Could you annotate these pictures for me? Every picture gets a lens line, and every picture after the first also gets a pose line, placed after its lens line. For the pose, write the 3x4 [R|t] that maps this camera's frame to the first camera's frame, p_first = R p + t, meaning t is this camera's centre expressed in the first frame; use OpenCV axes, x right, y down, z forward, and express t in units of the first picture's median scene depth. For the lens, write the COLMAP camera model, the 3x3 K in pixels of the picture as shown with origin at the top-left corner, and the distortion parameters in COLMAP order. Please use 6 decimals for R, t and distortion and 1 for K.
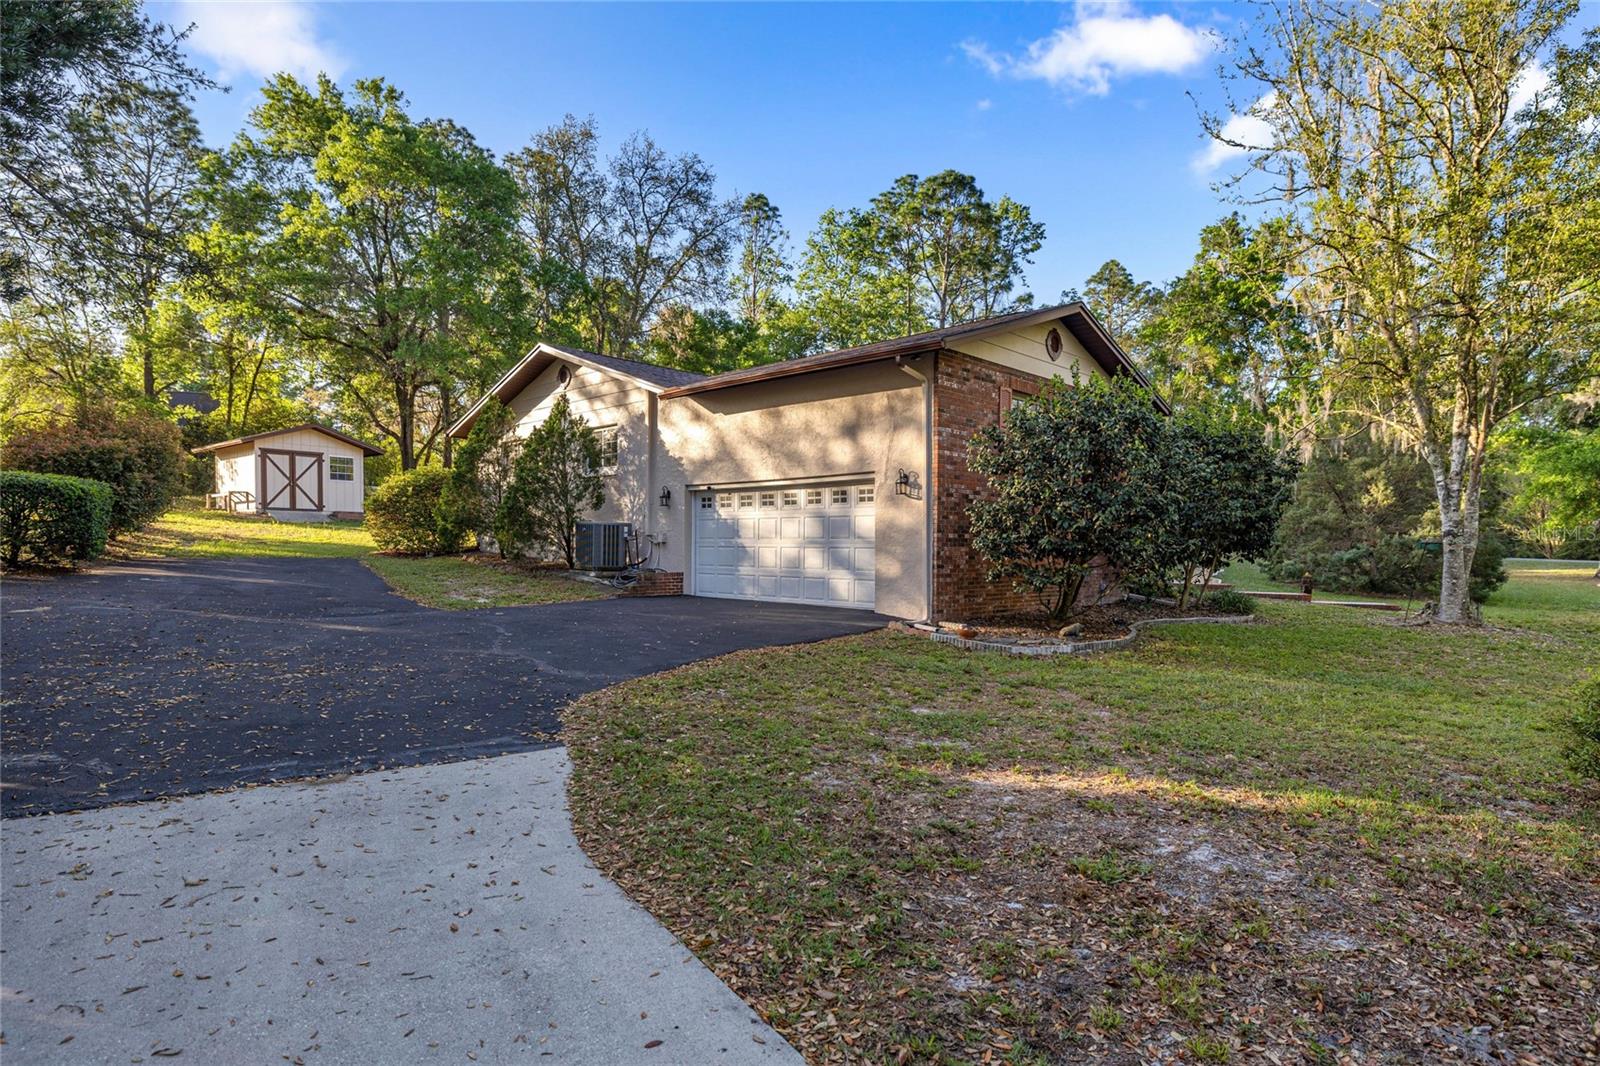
lens RADIAL K [[875.0, 0, 801.6], [0, 875.0, 560.4], [0, 0, 1]] dist [0.002252, 0.000601]
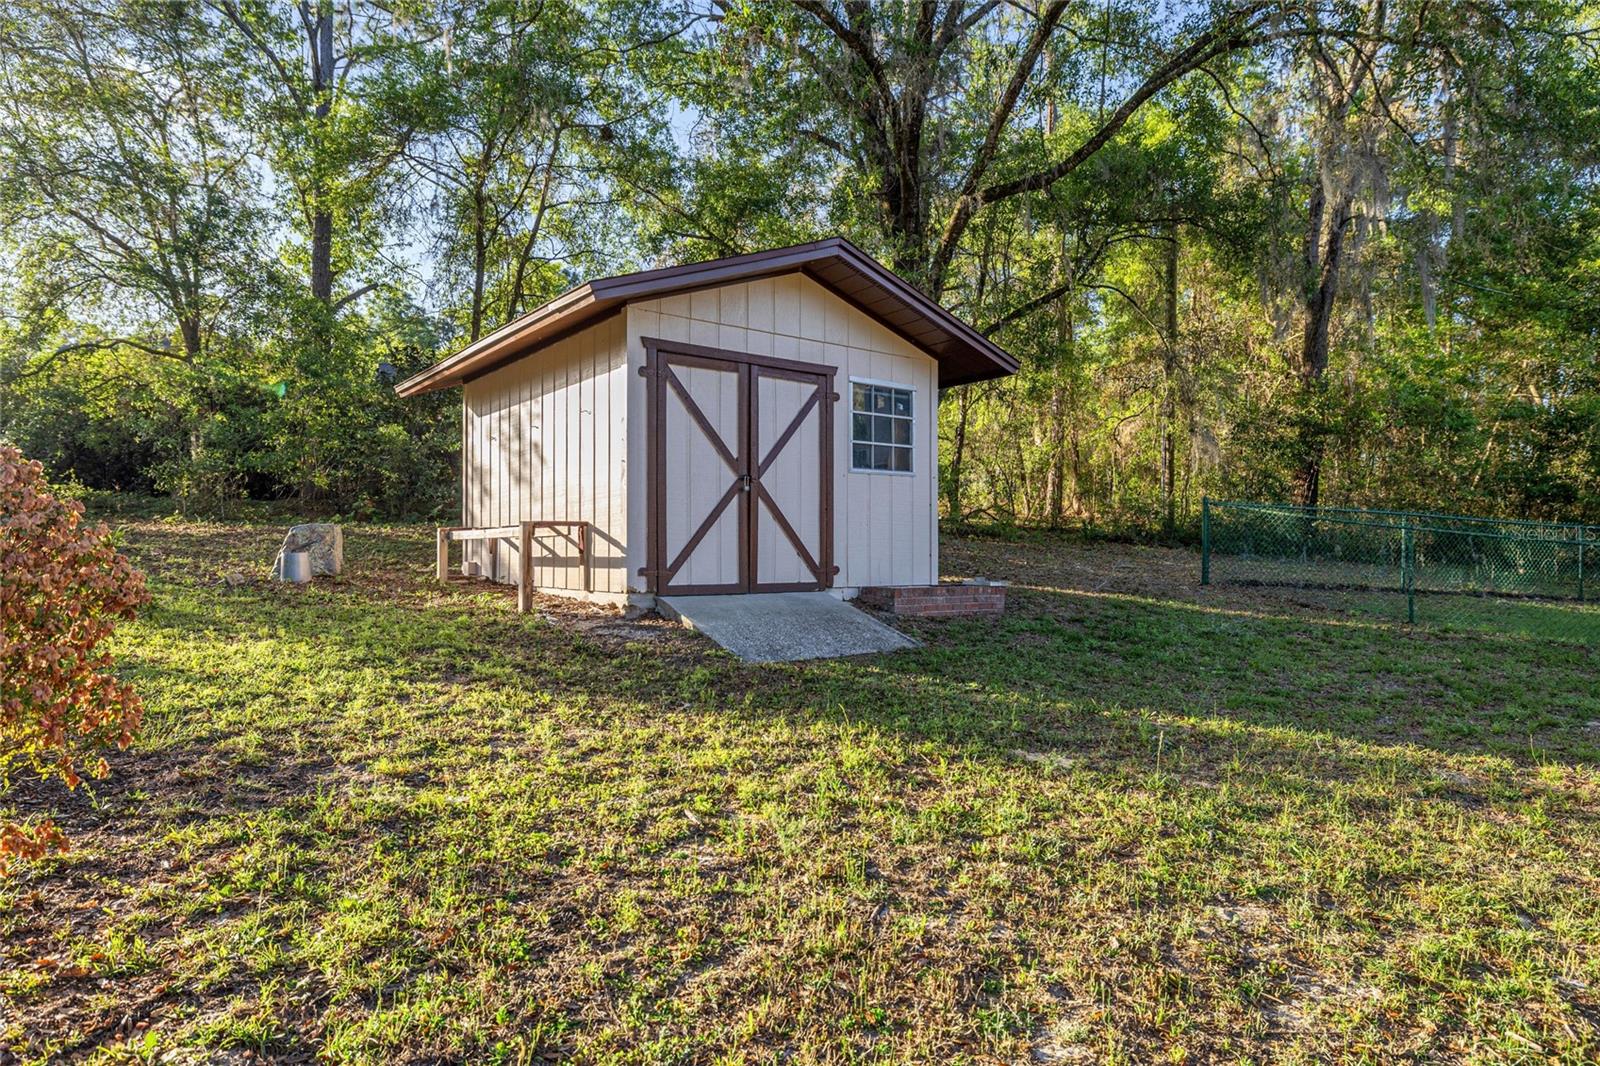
lens RADIAL K [[931.5, 0, 800.0], [0, 931.5, 533.0], [0, 0, 1]] dist [-0.001307, -0.000351]
pose [[0.976890, -0.015615, -0.213171, -0.506660], [0.008091, 0.999315, -0.036125, -0.063914], [0.213589, 0.033566, 0.976347, 0.738294]]
